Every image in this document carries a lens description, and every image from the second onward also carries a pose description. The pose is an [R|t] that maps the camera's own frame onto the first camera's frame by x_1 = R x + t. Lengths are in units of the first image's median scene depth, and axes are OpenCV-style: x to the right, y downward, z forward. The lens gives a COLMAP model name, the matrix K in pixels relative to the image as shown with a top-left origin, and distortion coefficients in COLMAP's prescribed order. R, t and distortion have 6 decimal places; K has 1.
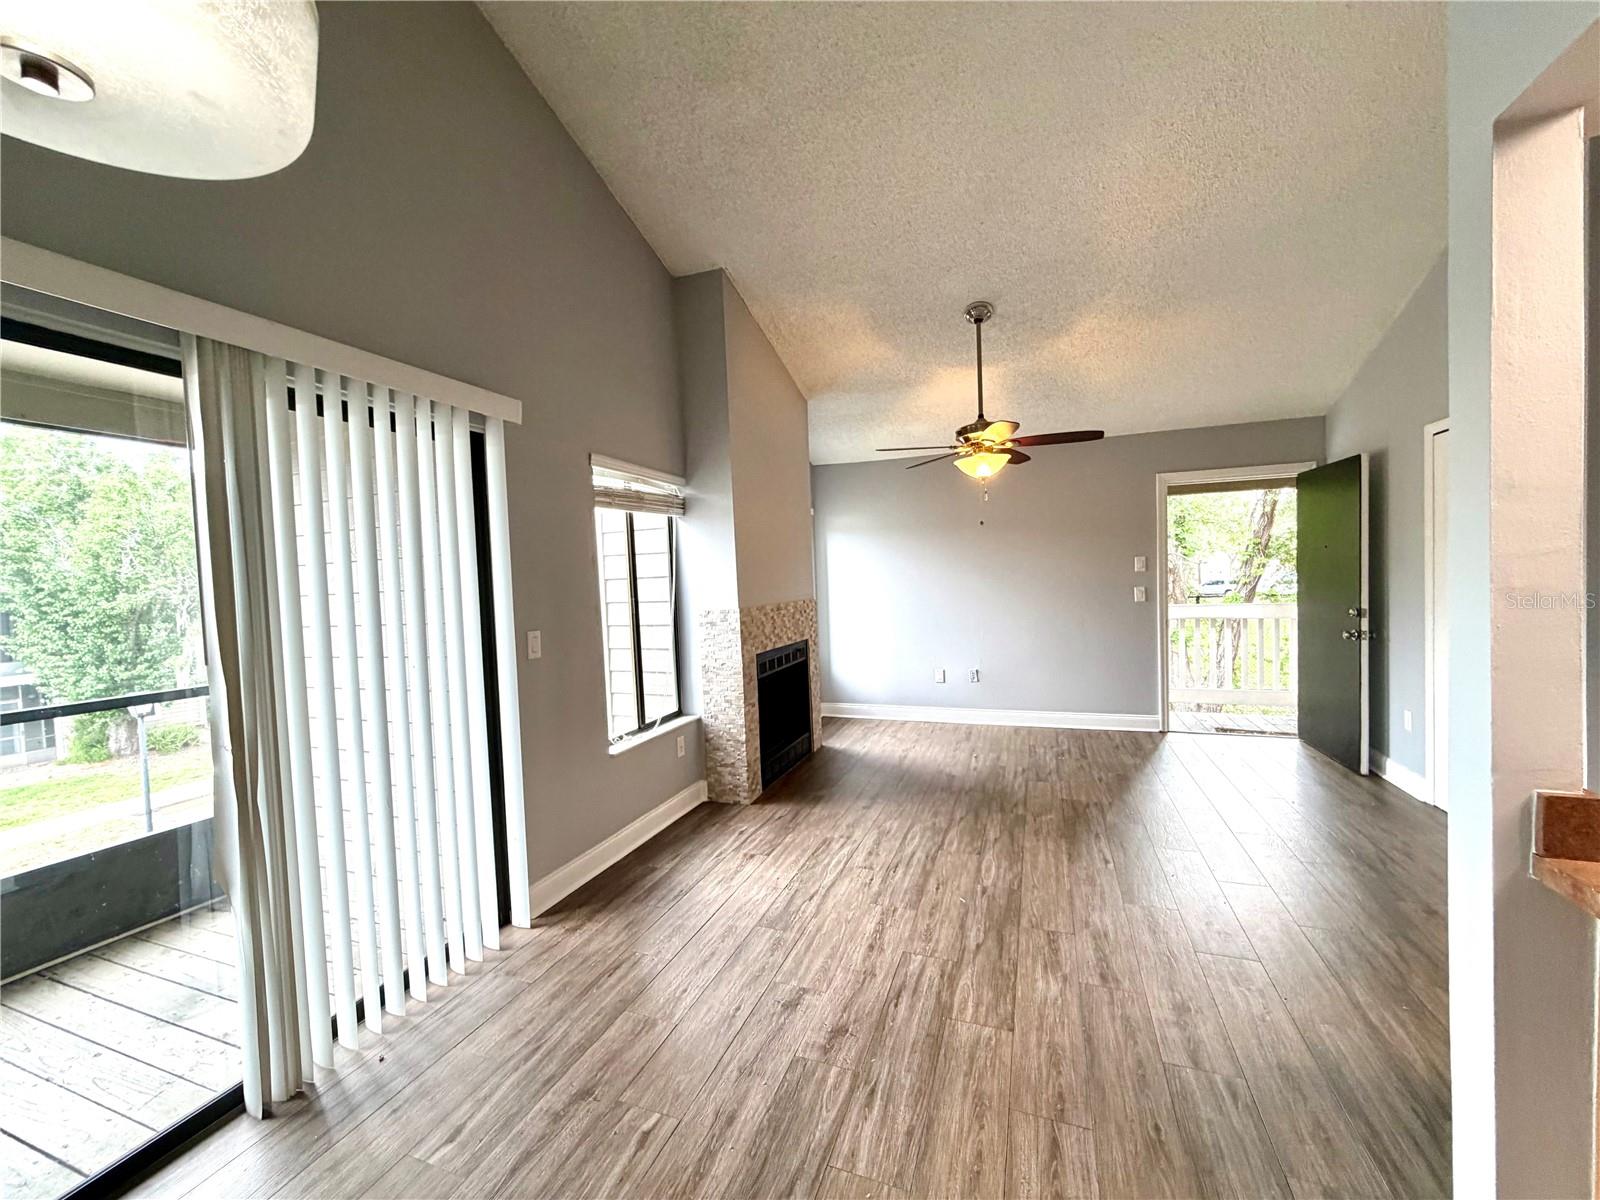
lens RADIAL K [[638.2, 0, 795.0], [0, 638.2, 601.1], [0, 0, 1]] dist [-0.001384, 0.000444]
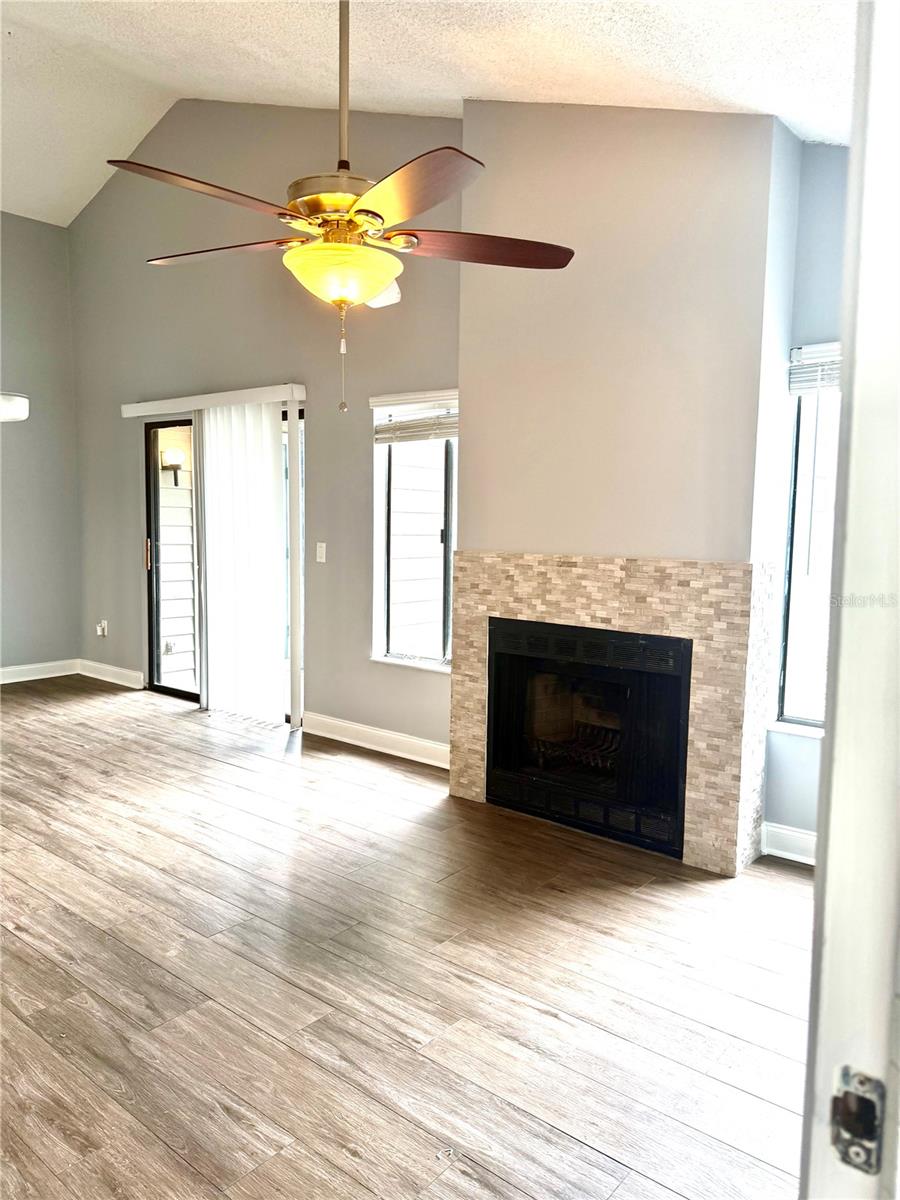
lens RADIAL K [[844.8, 0, 443.5], [0, 844.8, 607.1], [0, 0, 1]] dist [0.049032, -0.077055]
pose [[-0.323267, 0.132382, -0.937002, 1.258228], [-0.039524, 0.987414, 0.153140, -0.106850], [0.945482, 0.086539, -0.313966, 1.837468]]
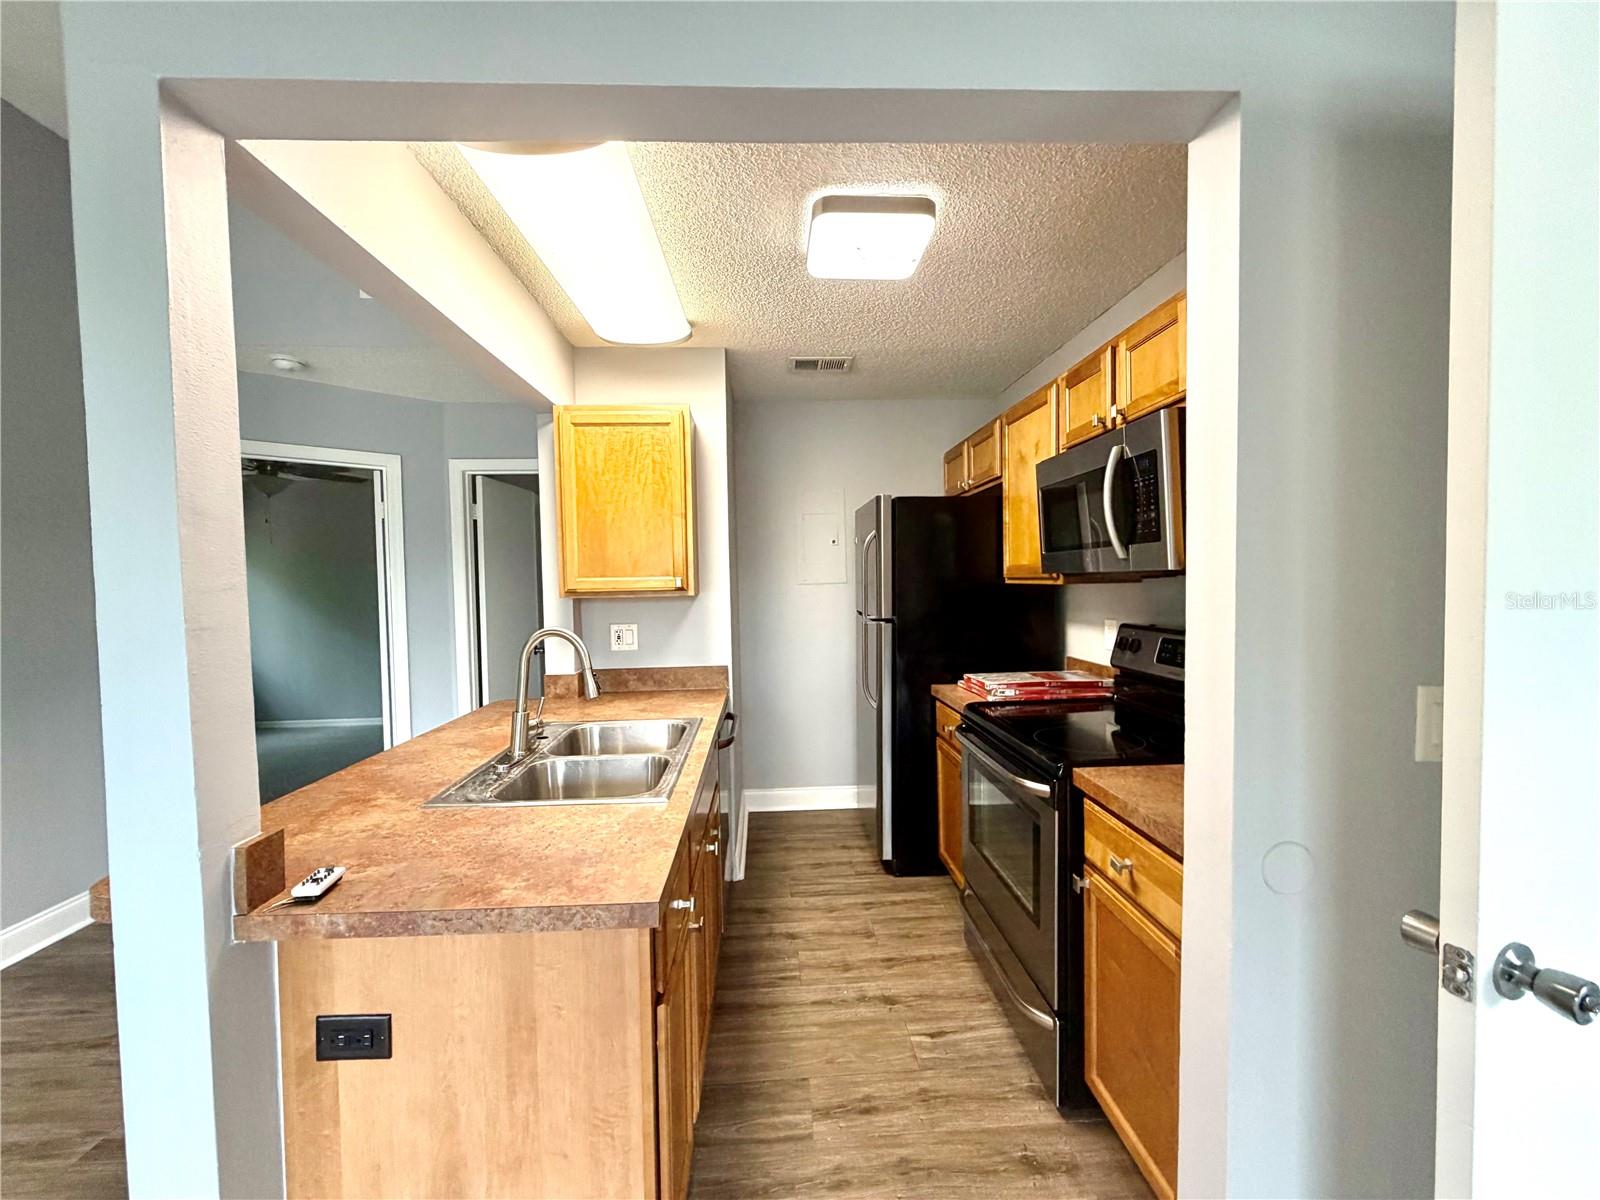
lens RADIAL K [[638.2, 0, 795.0], [0, 638.2, 601.1], [0, 0, 1]] dist [-0.001384, 0.000444]
pose [[-0.394910, 0.013455, 0.918621, -0.003737], [0.066522, 0.997687, 0.013985, -0.006293], [-0.916308, 0.066632, -0.394892, 0.224607]]
